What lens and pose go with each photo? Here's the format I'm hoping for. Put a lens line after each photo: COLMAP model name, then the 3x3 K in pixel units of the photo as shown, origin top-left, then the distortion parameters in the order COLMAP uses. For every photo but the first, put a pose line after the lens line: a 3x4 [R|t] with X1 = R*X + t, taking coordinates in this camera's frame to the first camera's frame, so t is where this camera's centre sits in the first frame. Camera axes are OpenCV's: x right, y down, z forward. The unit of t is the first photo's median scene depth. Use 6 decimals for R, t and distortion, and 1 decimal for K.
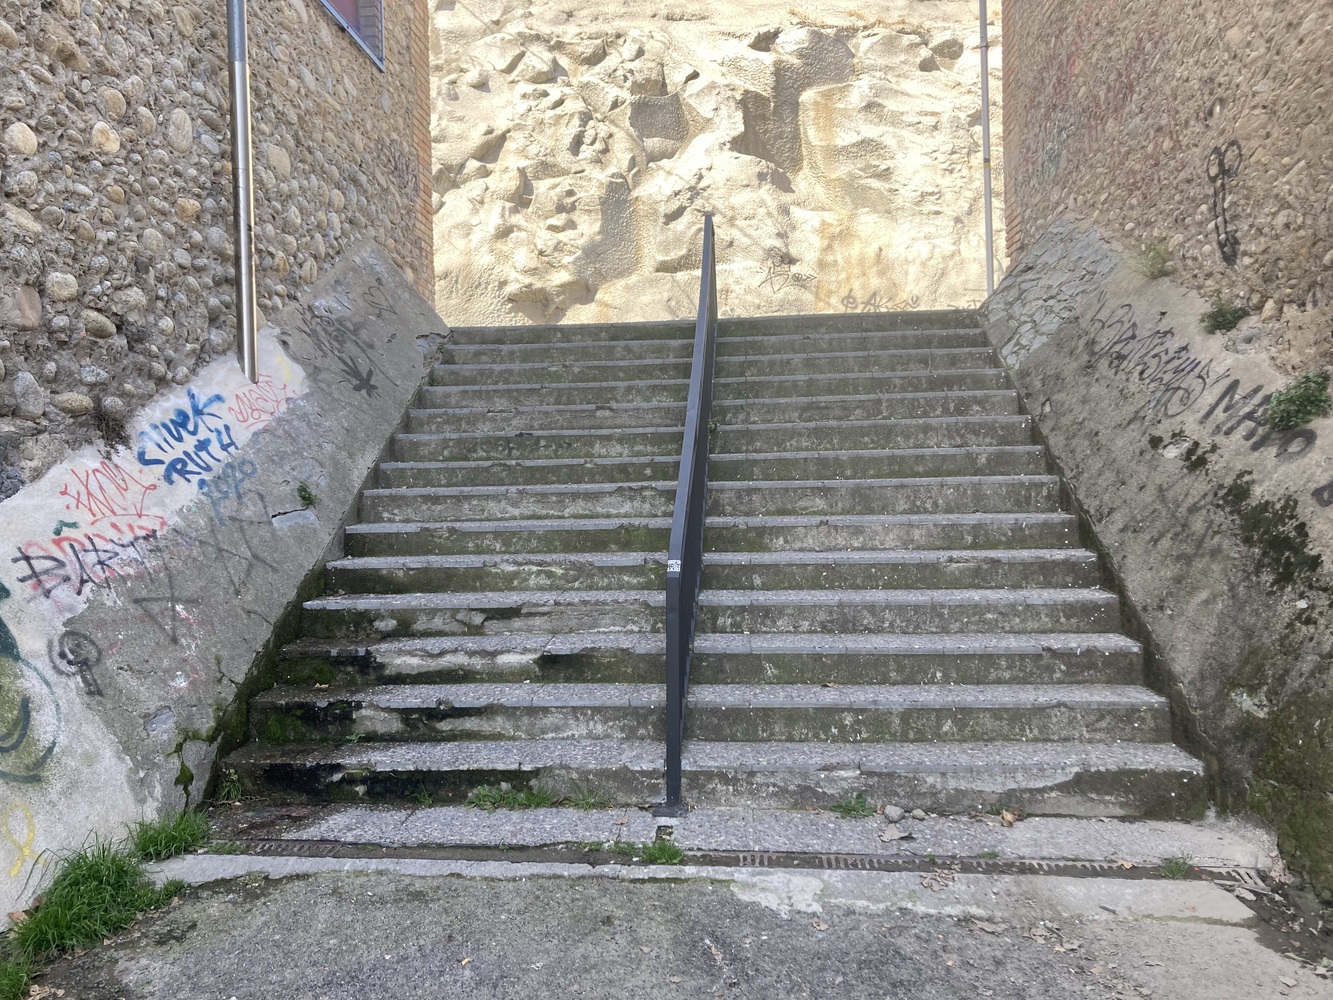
lens RADIAL K [[1084.9, 0, 666.5], [0, 1084.9, 500.0], [0, 0, 1]] dist [0.027200, -0.066180]
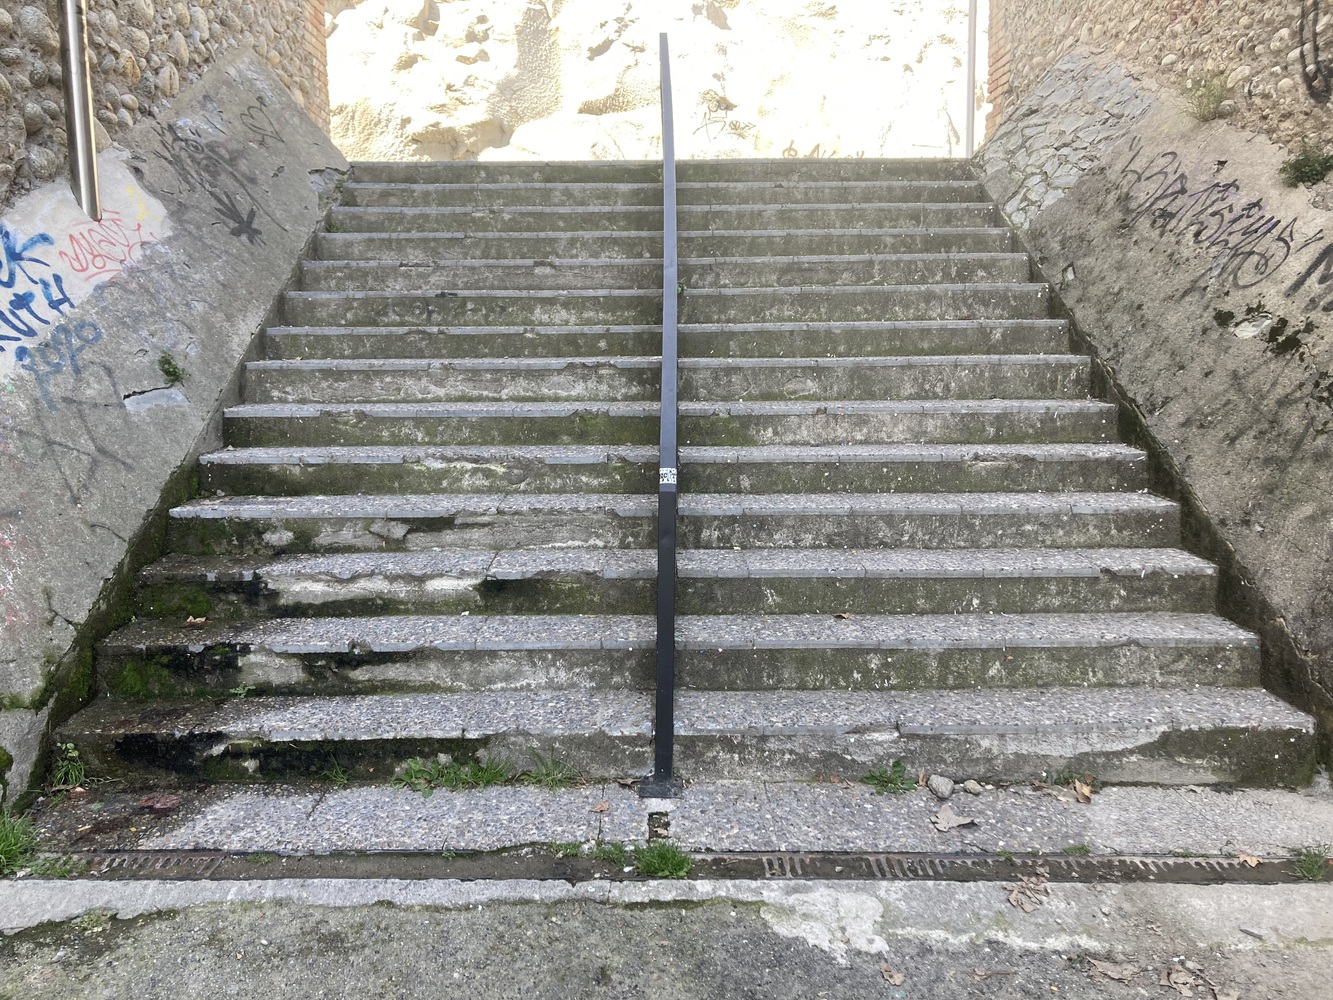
lens RADIAL K [[1084.9, 0, 666.5], [0, 1084.9, 500.0], [0, 0, 1]] dist [0.027200, -0.066180]
pose [[0.996180, 0.002203, 0.087297, -0.049538], [-0.012766, 0.992615, 0.120632, -0.010522], [-0.086387, -0.121286, 0.988851, 0.207911]]
